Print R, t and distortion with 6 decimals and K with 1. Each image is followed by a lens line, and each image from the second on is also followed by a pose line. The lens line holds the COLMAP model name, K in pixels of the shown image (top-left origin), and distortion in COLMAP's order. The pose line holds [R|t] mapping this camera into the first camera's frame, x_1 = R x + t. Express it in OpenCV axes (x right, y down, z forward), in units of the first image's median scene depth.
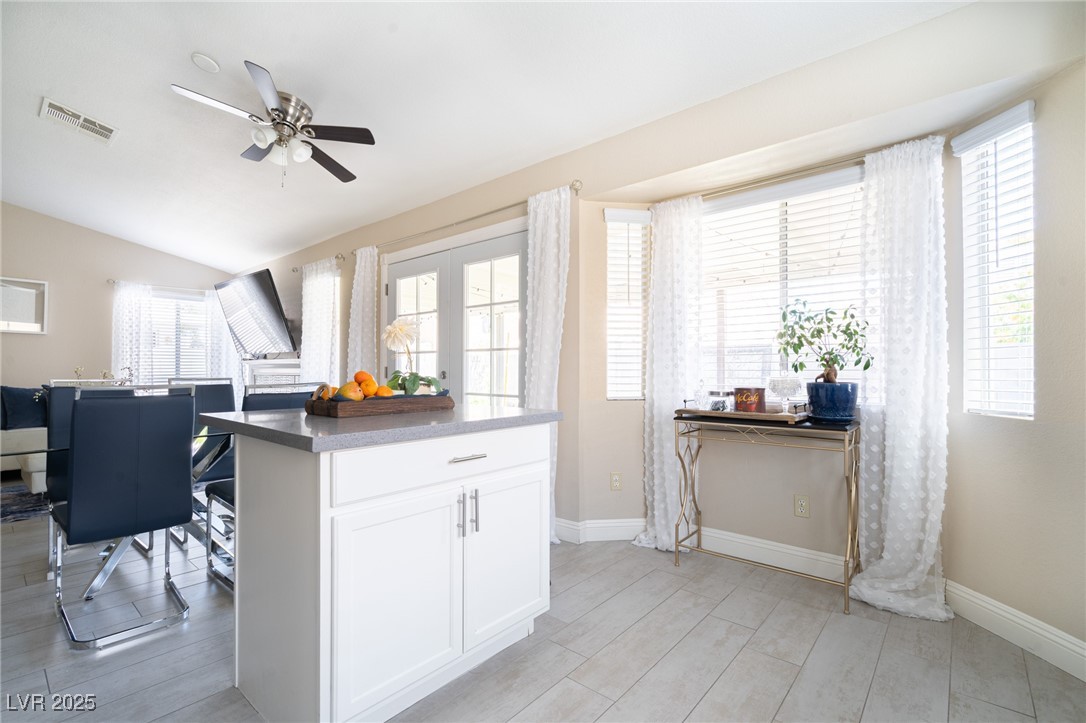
lens RADIAL K [[490.4, 0, 539.0], [0, 490.4, 363.7], [0, 0, 1]] dist [-0.005277, 0.002239]
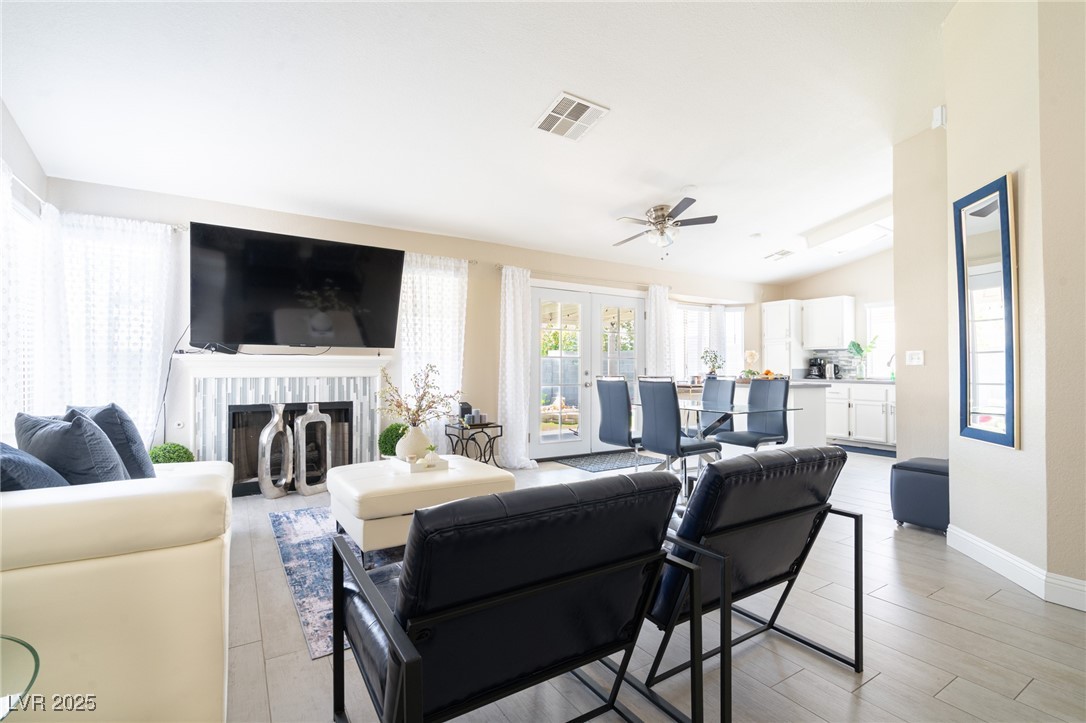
lens RADIAL K [[490.4, 0, 534.5], [0, 490.4, 363.9], [0, 0, 1]] dist [-0.005277, 0.002239]
pose [[0.294310, 0.011260, 0.955644, -2.407584], [-0.012113, 0.999894, -0.008051, 0.014364], [-0.955633, -0.009206, 0.294416, 0.975054]]
